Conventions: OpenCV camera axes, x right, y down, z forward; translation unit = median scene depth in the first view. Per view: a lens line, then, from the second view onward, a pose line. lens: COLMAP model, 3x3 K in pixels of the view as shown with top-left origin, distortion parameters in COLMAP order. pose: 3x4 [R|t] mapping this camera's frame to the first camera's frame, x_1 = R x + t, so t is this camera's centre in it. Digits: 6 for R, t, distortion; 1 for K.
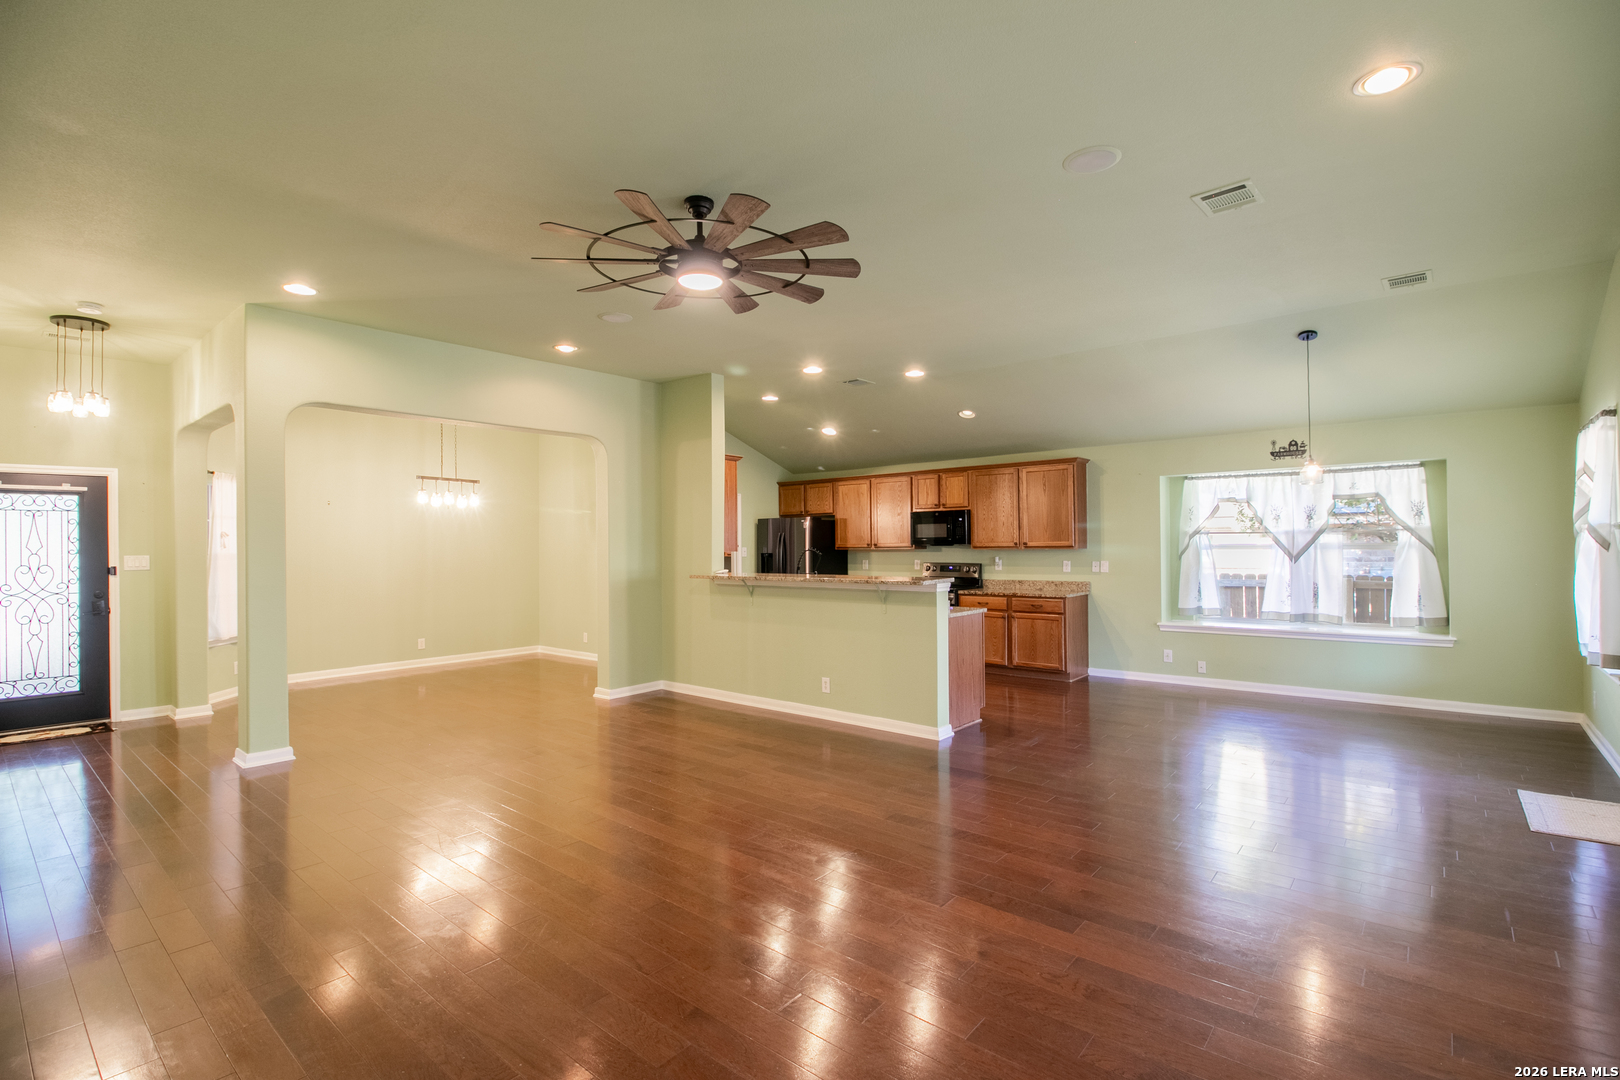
lens RADIAL K [[748.1, 0, 805.5], [0, 748.1, 538.1], [0, 0, 1]] dist [0.000763, -0.014298]
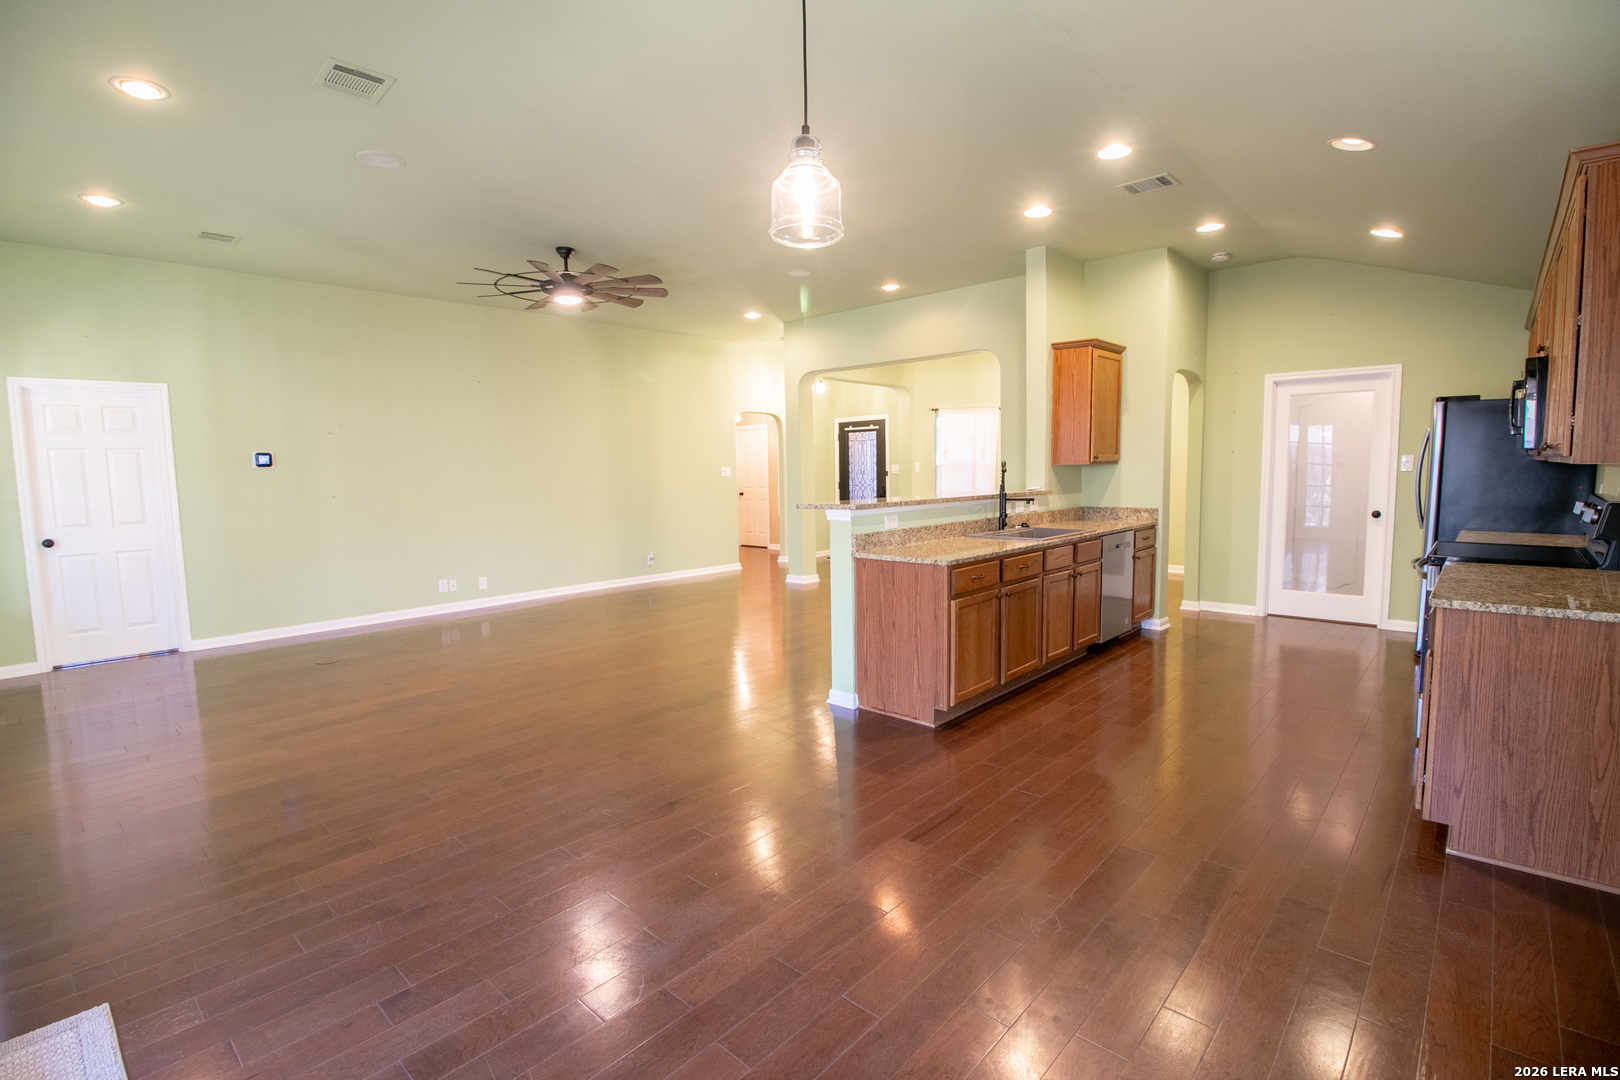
lens RADIAL K [[748.1, 0, 805.5], [0, 748.1, 538.1], [0, 0, 1]] dist [0.000763, -0.014298]
pose [[-0.043604, 0.105753, -0.993436, 0.757313], [0.026201, 0.994161, 0.104680, 0.005612], [0.998705, -0.021465, -0.046120, 0.795653]]
